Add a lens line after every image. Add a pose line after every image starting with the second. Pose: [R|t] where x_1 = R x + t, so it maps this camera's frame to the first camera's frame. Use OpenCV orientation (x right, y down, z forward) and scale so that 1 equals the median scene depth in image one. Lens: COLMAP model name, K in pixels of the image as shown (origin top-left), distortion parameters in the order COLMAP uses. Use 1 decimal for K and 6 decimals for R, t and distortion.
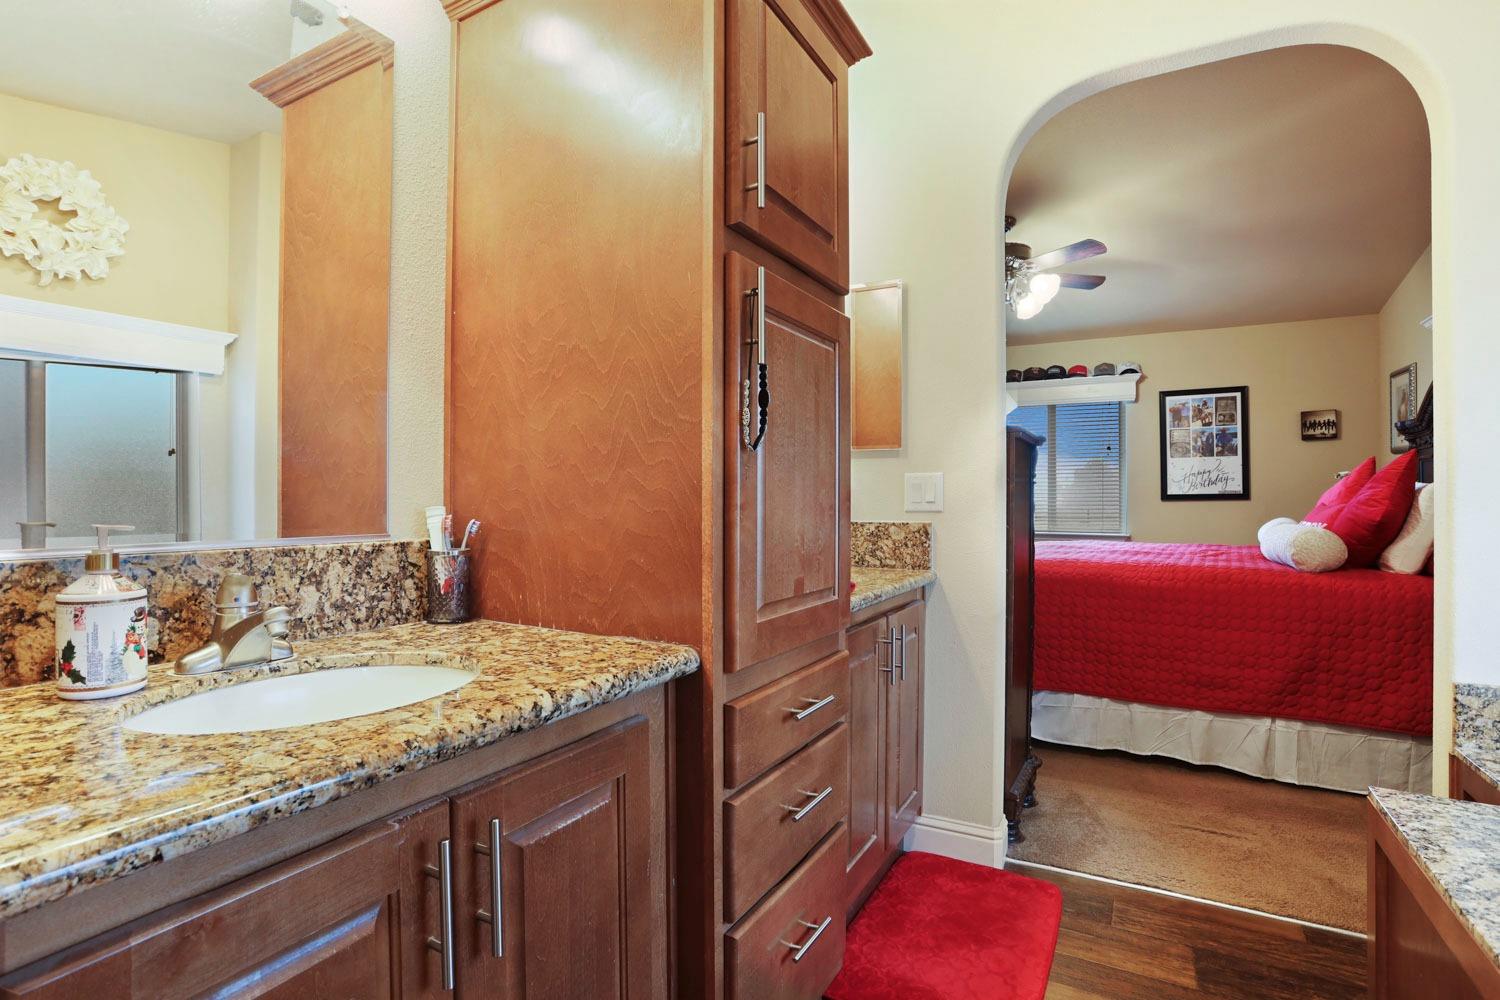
lens RADIAL K [[743.4, 0, 750.0], [0, 743.4, 500.0], [0, 0, 1]] dist [-0.020926, -0.000007]
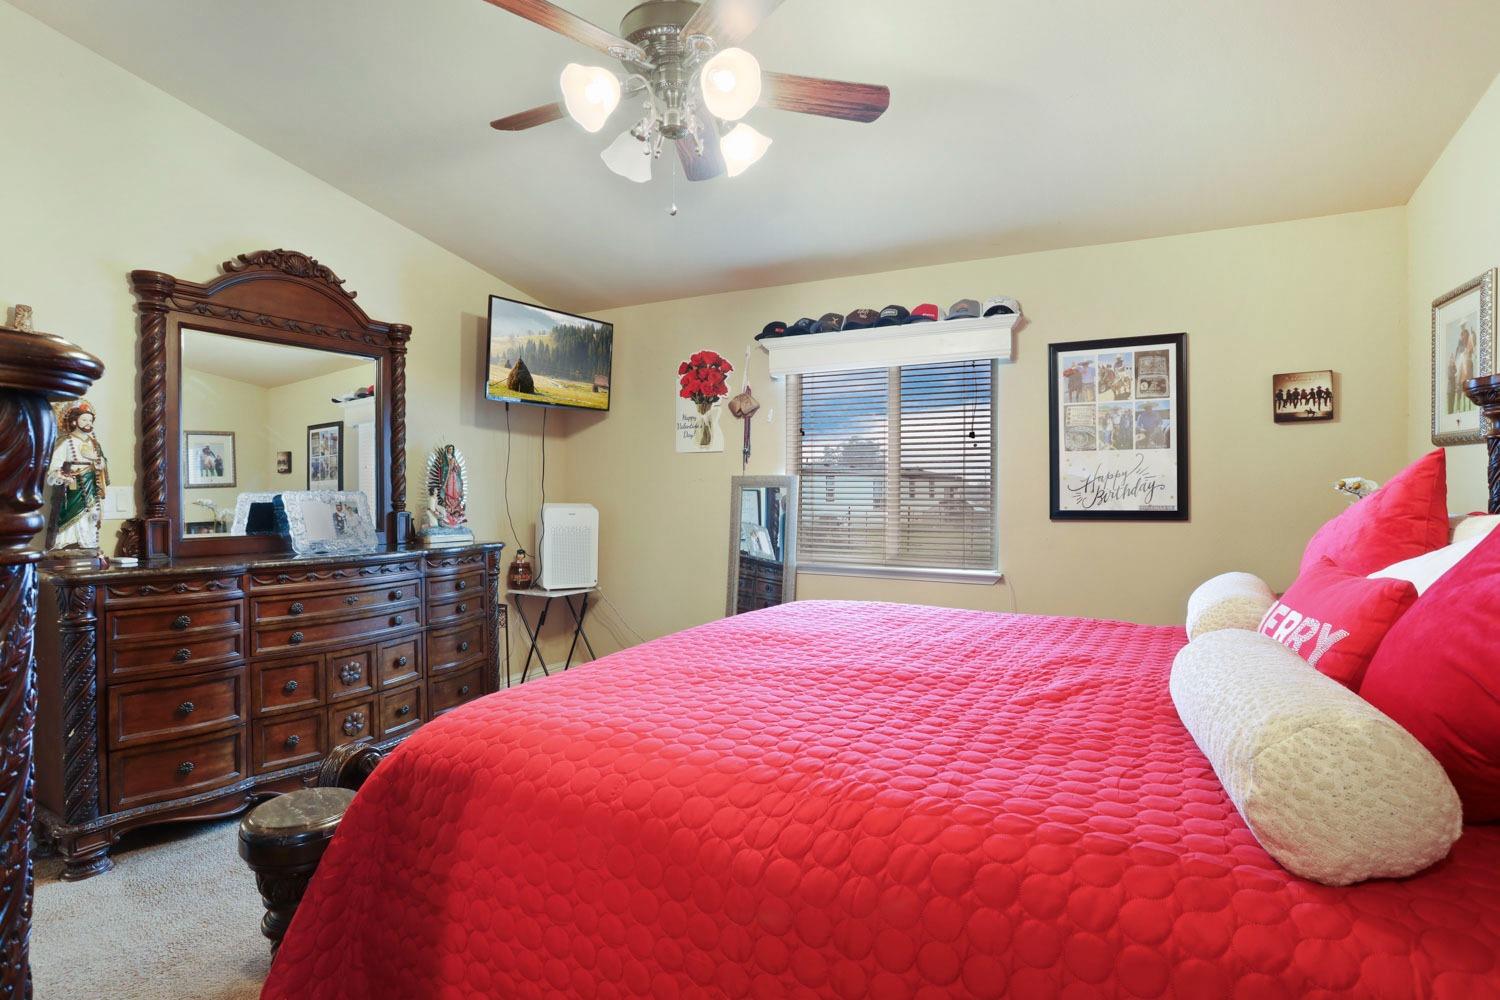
lens RADIAL K [[743.4, 0, 750.0], [0, 743.4, 500.0], [0, 0, 1]] dist [-0.020926, -0.000007]
pose [[0.999722, 0.001873, 0.023524, 0.297519], [-0.002195, 0.999904, 0.013664, -0.024690], [-0.023496, -0.013712, 0.999630, 0.393099]]
